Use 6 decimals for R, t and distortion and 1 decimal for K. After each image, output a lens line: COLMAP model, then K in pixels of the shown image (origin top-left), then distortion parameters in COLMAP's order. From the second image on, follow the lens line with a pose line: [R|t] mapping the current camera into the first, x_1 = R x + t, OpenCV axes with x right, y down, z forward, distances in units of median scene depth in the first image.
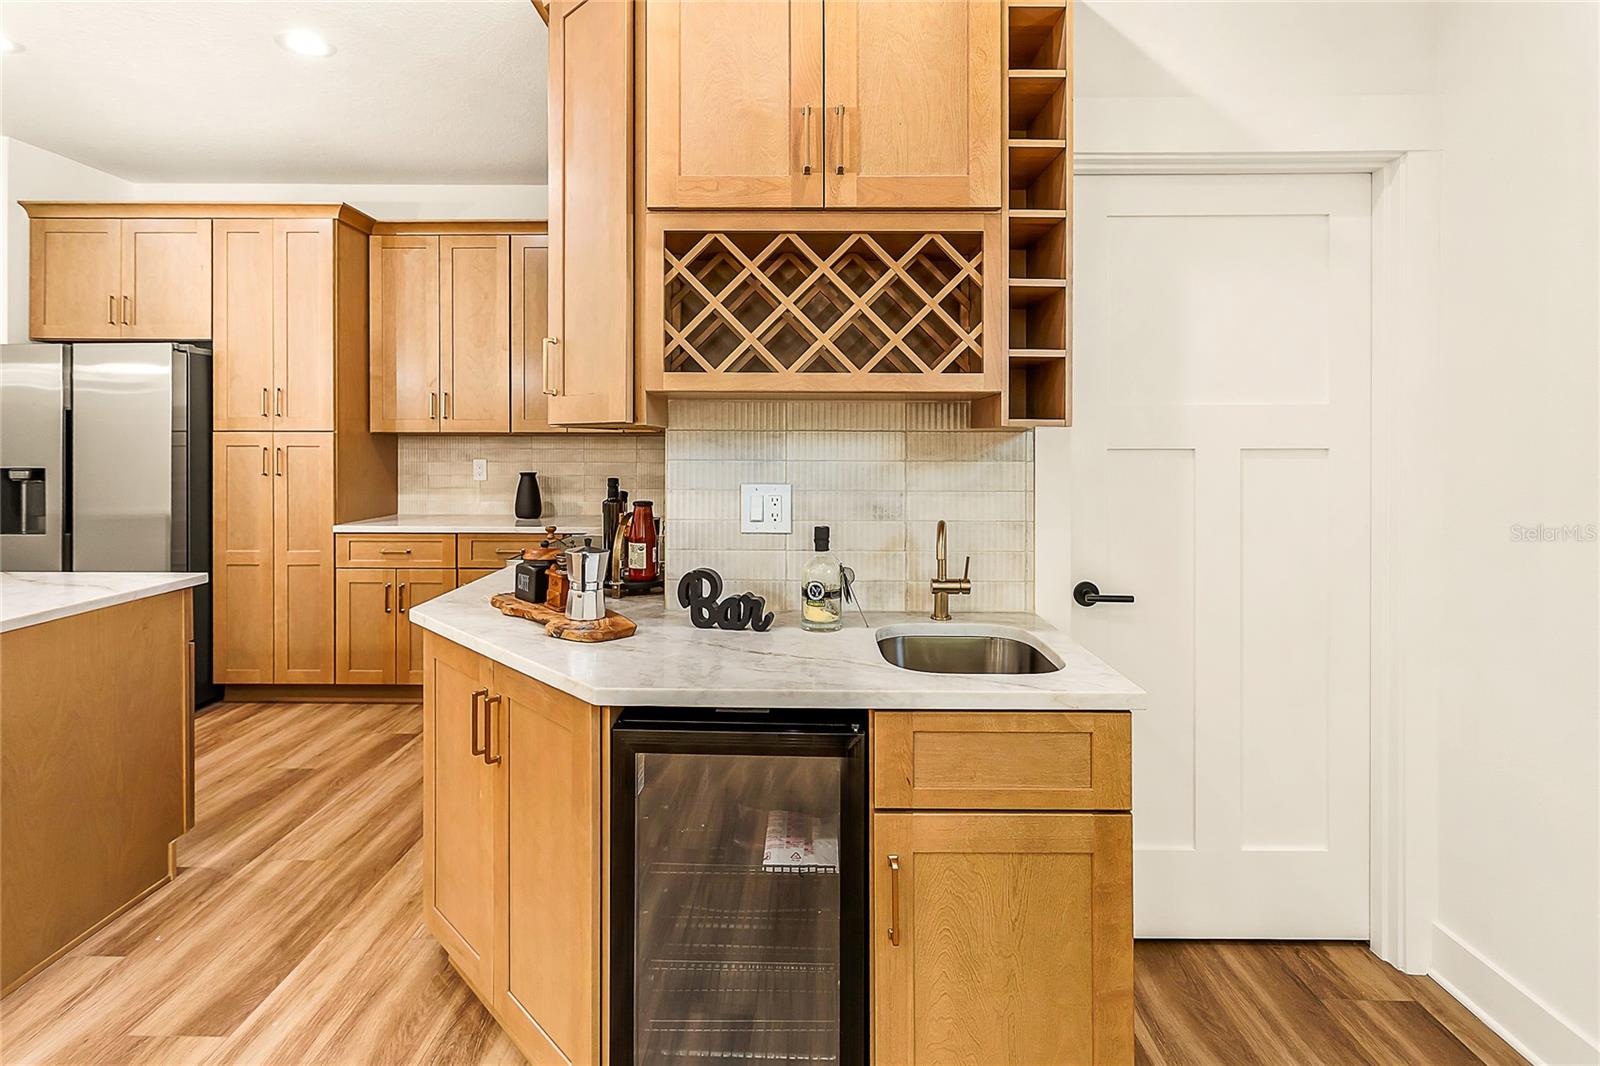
lens RADIAL K [[782.5, 0, 799.3], [0, 782.5, 438.1], [0, 0, 1]] dist [-0.003008, -0.000258]
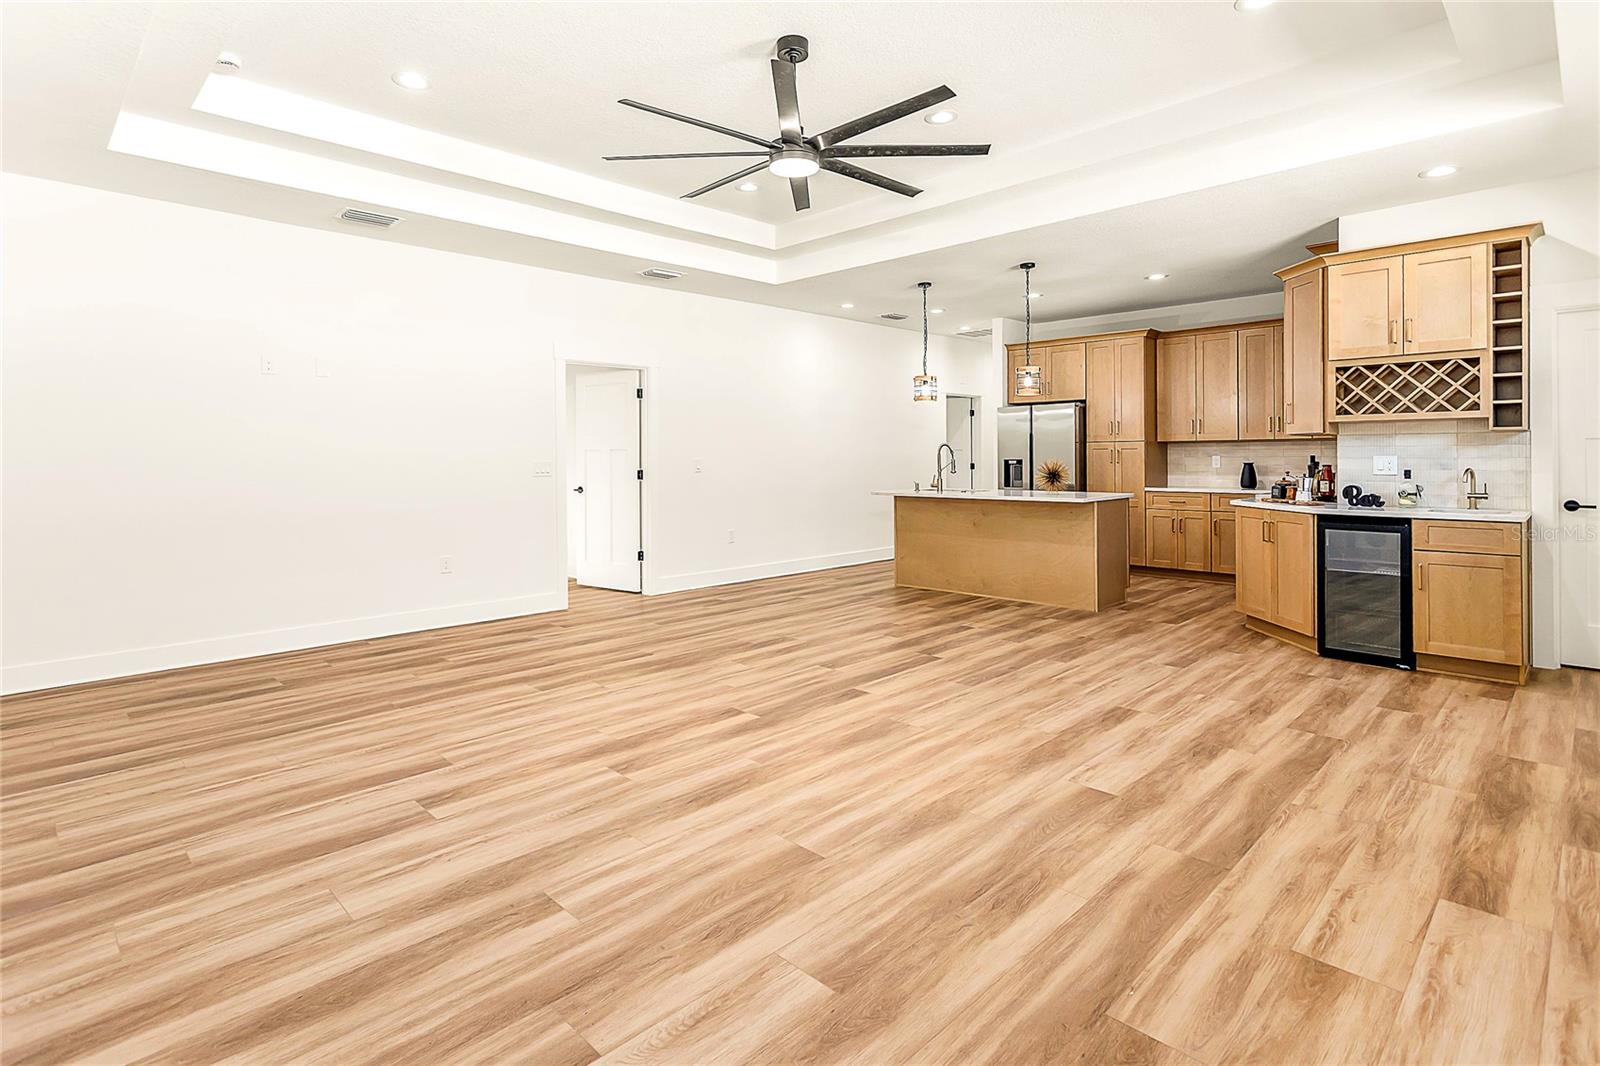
lens RADIAL K [[799.9, 0, 778.4], [0, 799.9, 464.4], [0, 0, 1]] dist [0.001930, 0.000424]
pose [[0.700865, -0.000497, -0.713294, 0.471910], [0.011020, 0.999888, 0.010132, 0.043596], [0.713209, -0.014962, 0.700792, -2.432736]]
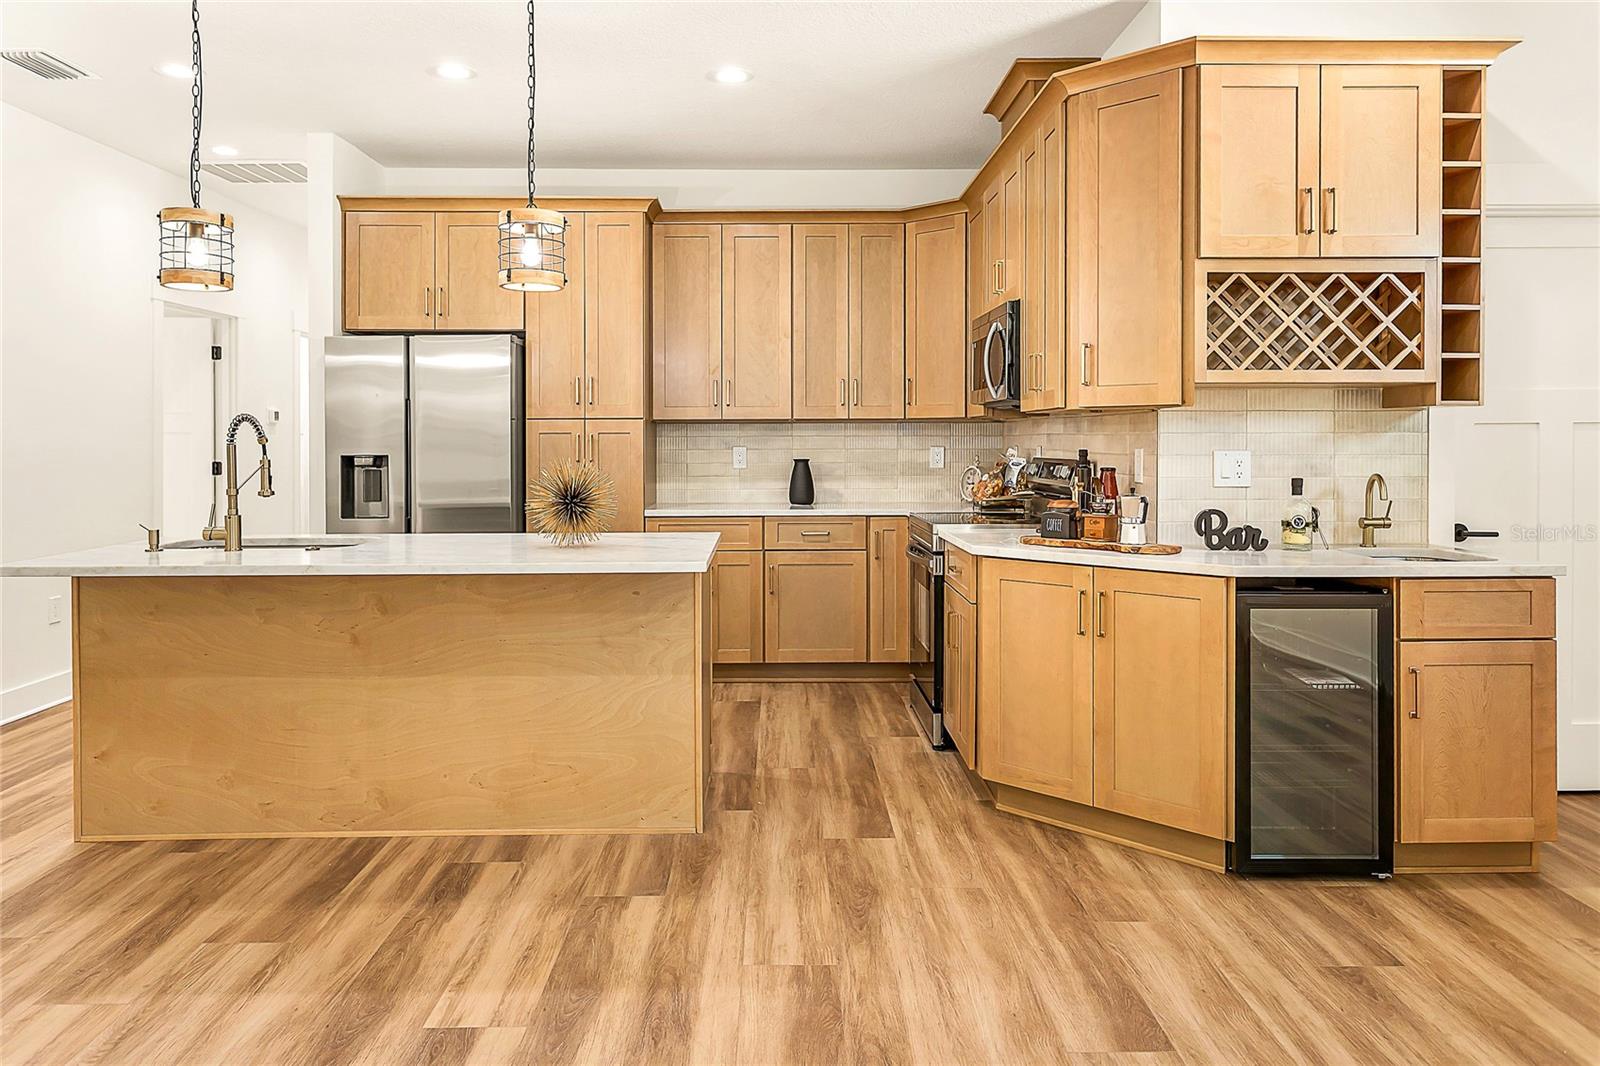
lens RADIAL K [[1075.3, 0, 799.2], [0, 1075.3, 448.0], [0, 0, 1]] dist [0.000525, 0.001300]
pose [[0.999660, -0.006535, 0.025251, -0.916657], [0.006213, 0.999899, 0.012819, 0.028849], [-0.025332, -0.012658, 0.999599, -0.913468]]
